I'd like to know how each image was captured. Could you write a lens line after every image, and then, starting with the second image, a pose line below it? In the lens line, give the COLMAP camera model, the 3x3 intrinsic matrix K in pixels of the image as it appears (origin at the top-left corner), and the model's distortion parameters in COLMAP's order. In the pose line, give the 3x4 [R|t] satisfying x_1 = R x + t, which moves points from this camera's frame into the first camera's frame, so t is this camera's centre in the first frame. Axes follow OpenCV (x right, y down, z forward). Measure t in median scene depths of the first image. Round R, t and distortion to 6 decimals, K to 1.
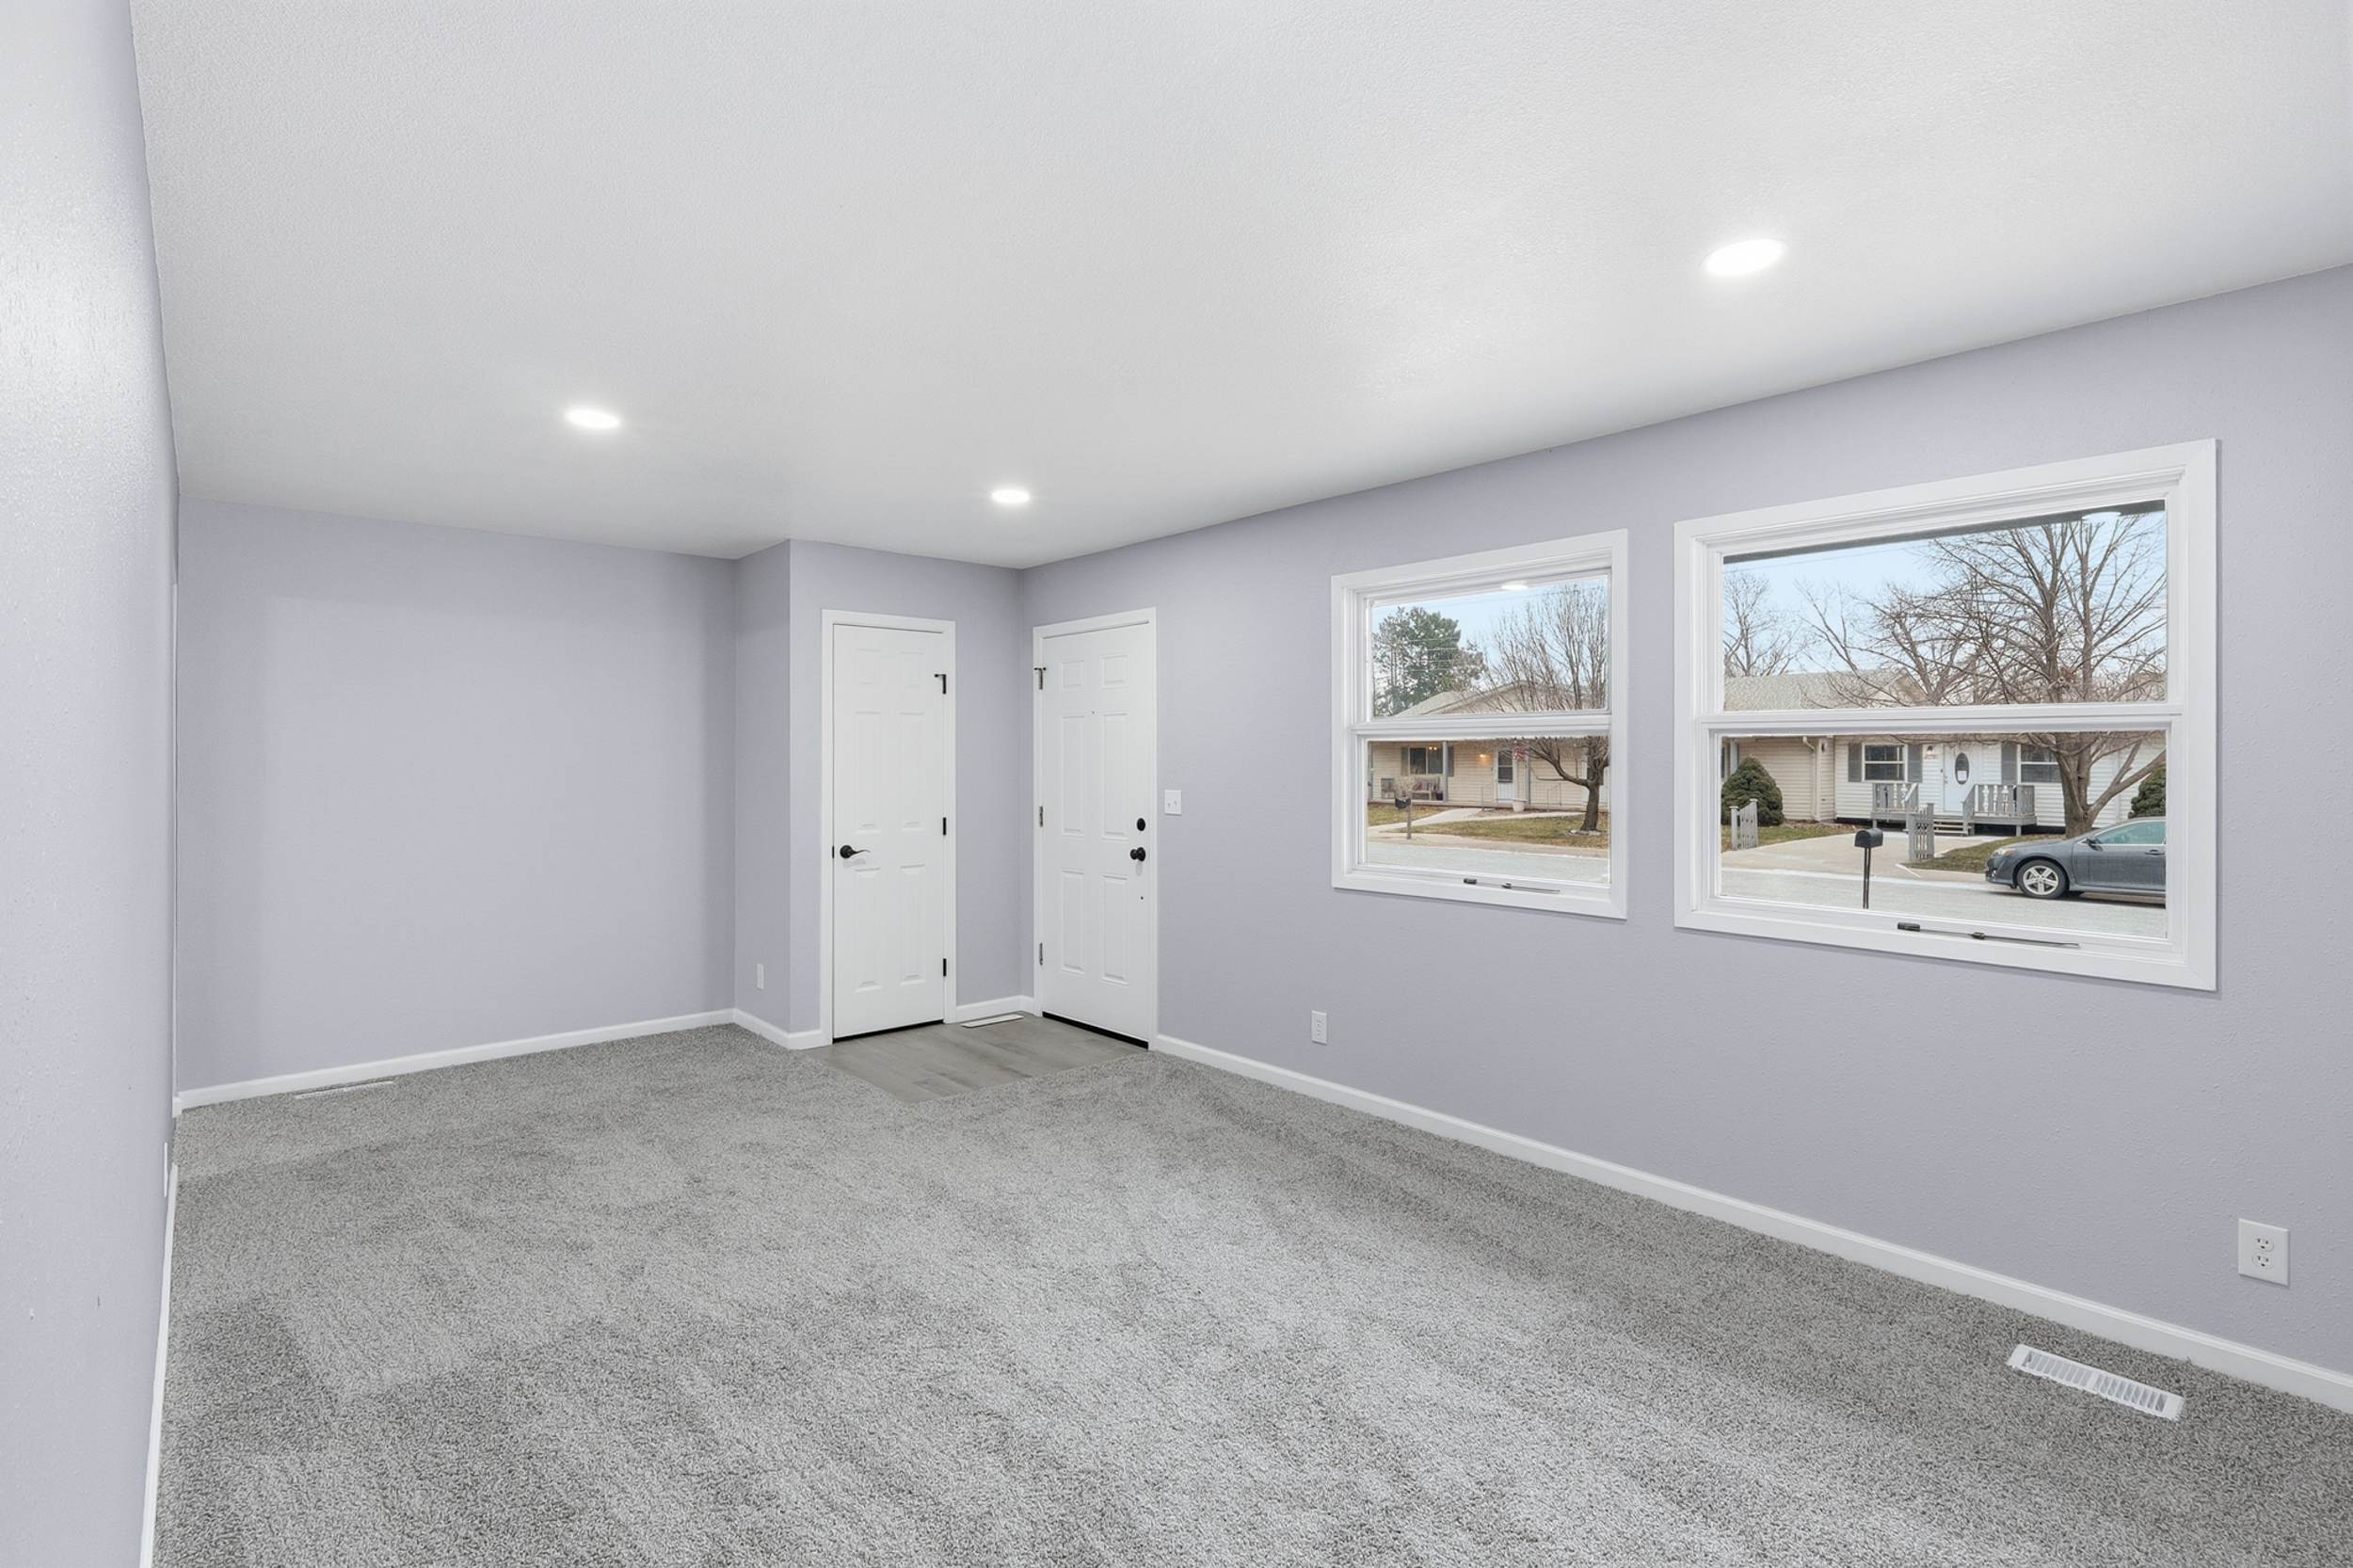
lens RADIAL K [[1076.7, 0, 1180.9], [0, 1076.7, 754.0], [0, 0, 1]] dist [0.002495, 0.000352]
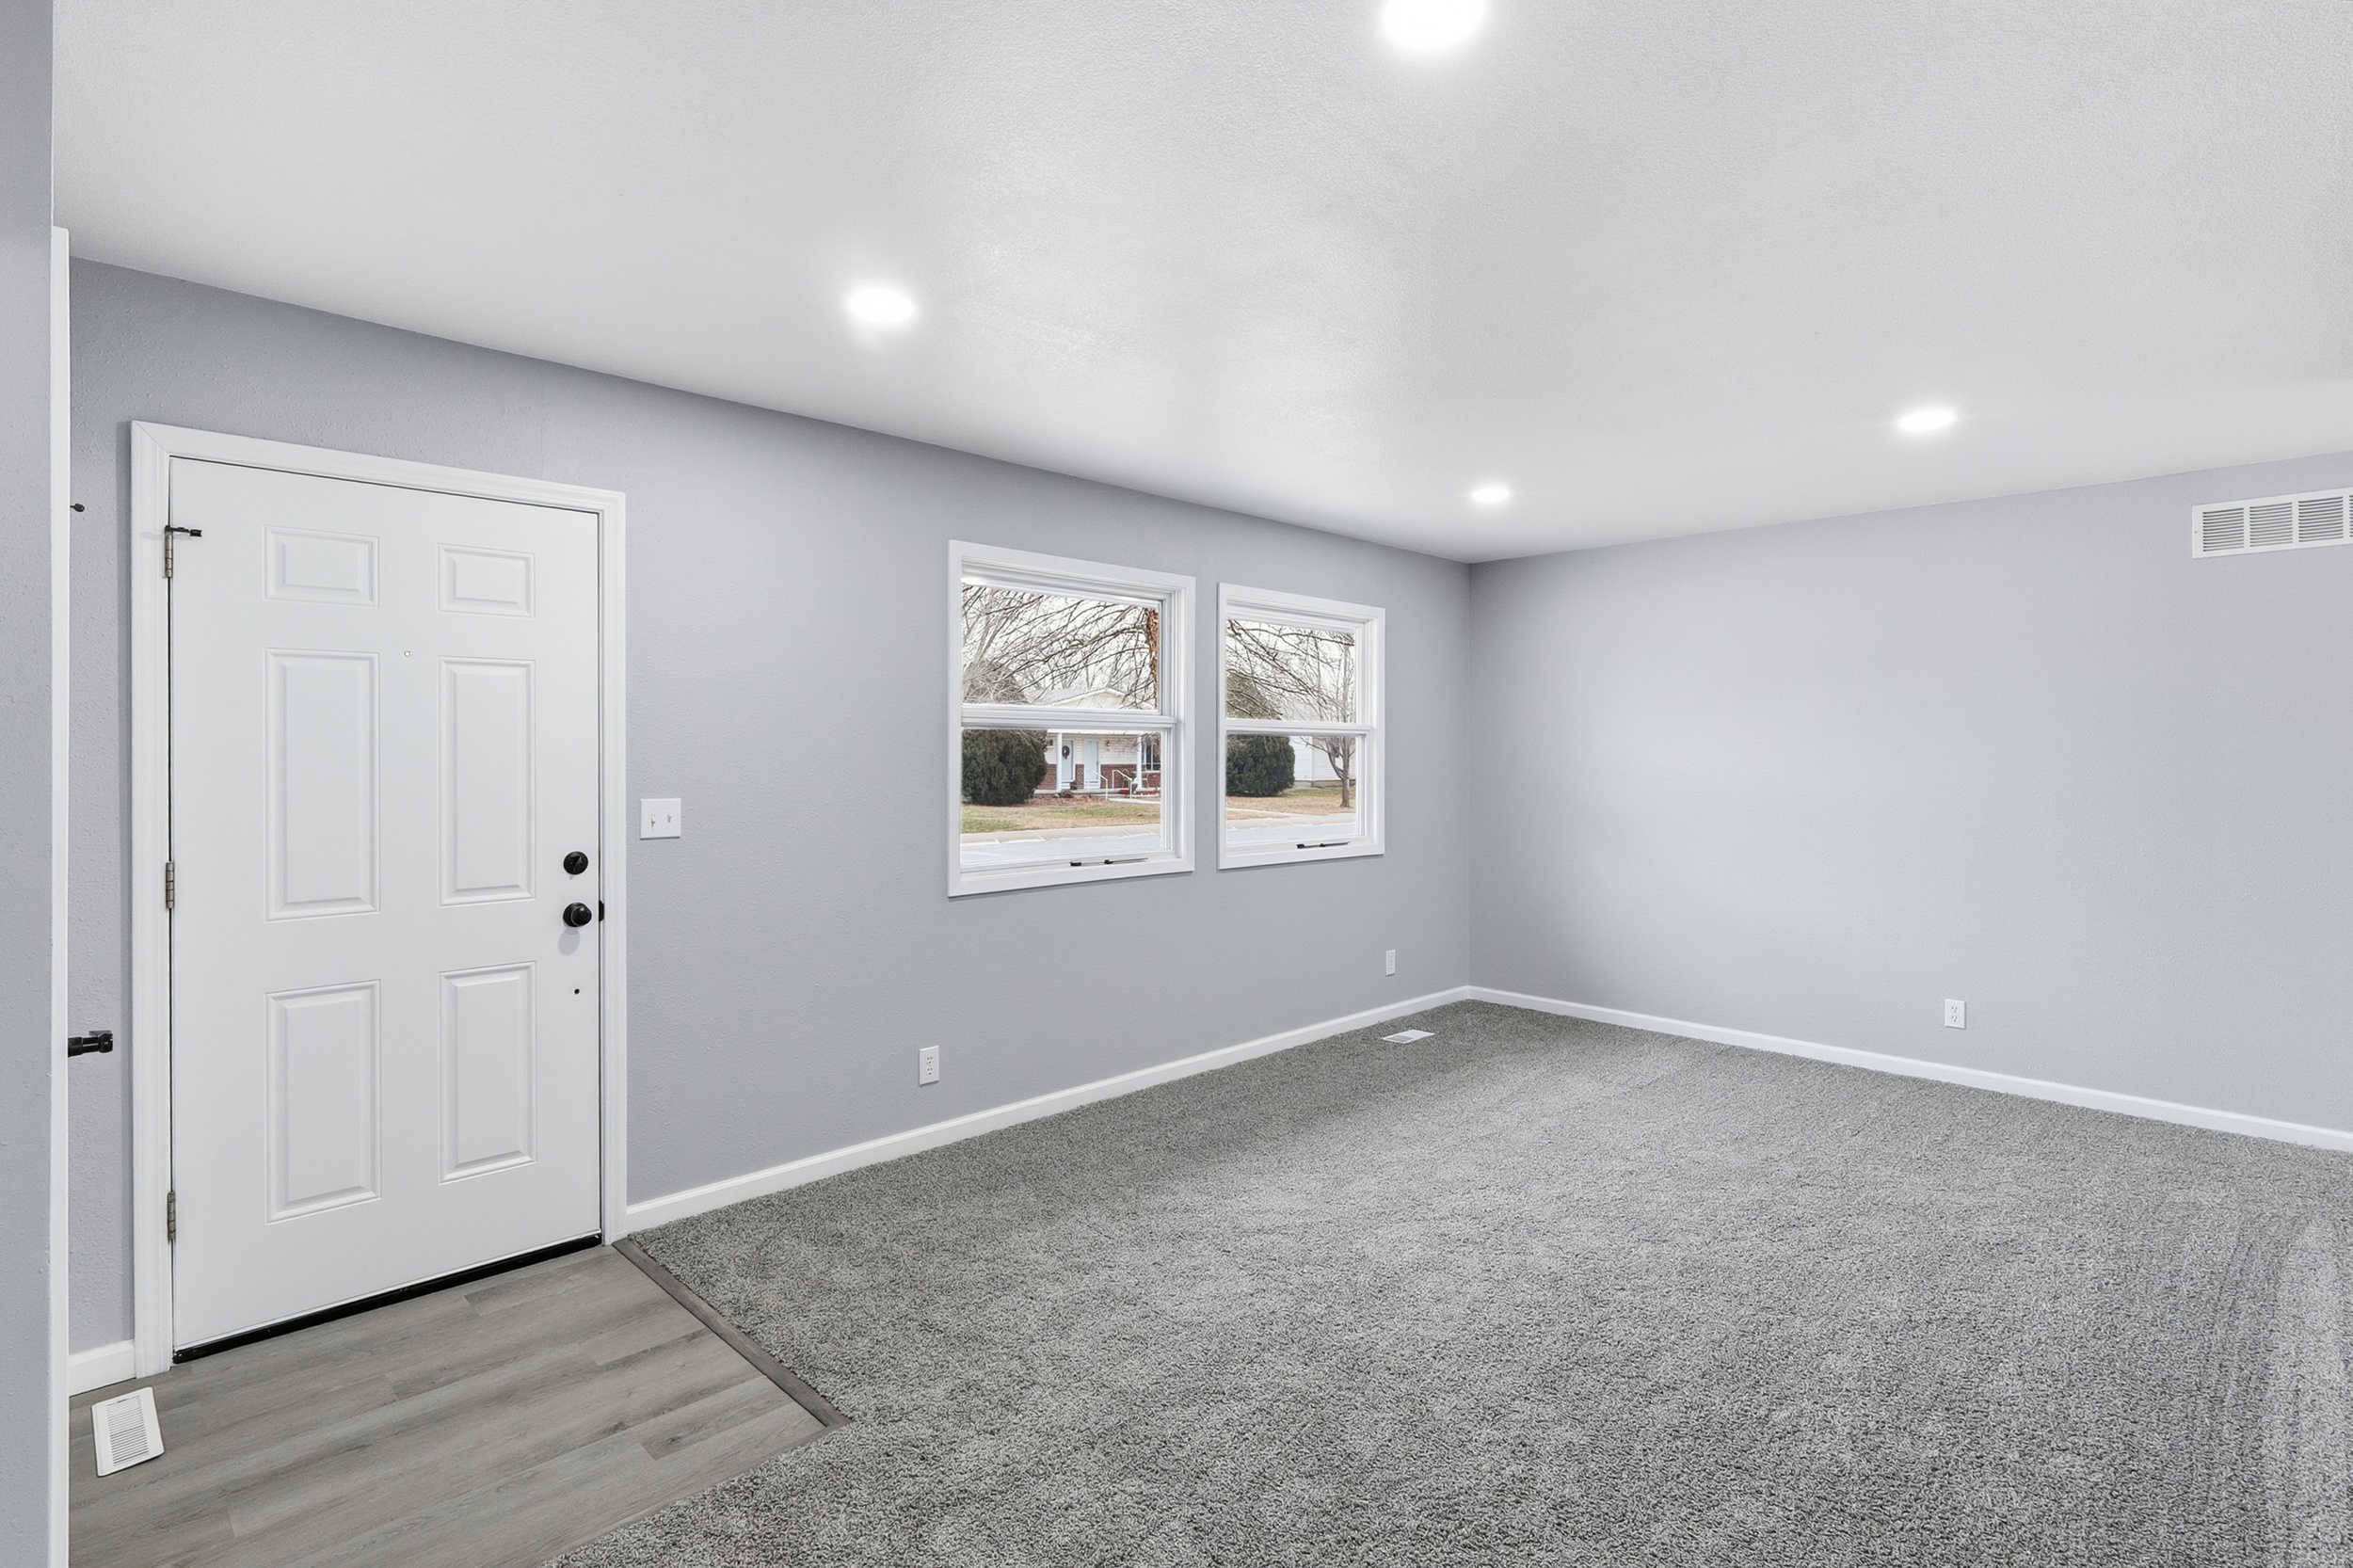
lens RADIAL K [[1135.6, 0, 1176.0], [0, 1135.6, 746.5], [0, 0, 1]] dist [-0.000027, -0.000122]
pose [[-0.031250, 0.002433, 0.999509, -0.697001], [-0.008962, 0.999956, -0.002714, 0.002823], [-0.999471, -0.009042, -0.031227, 0.754576]]
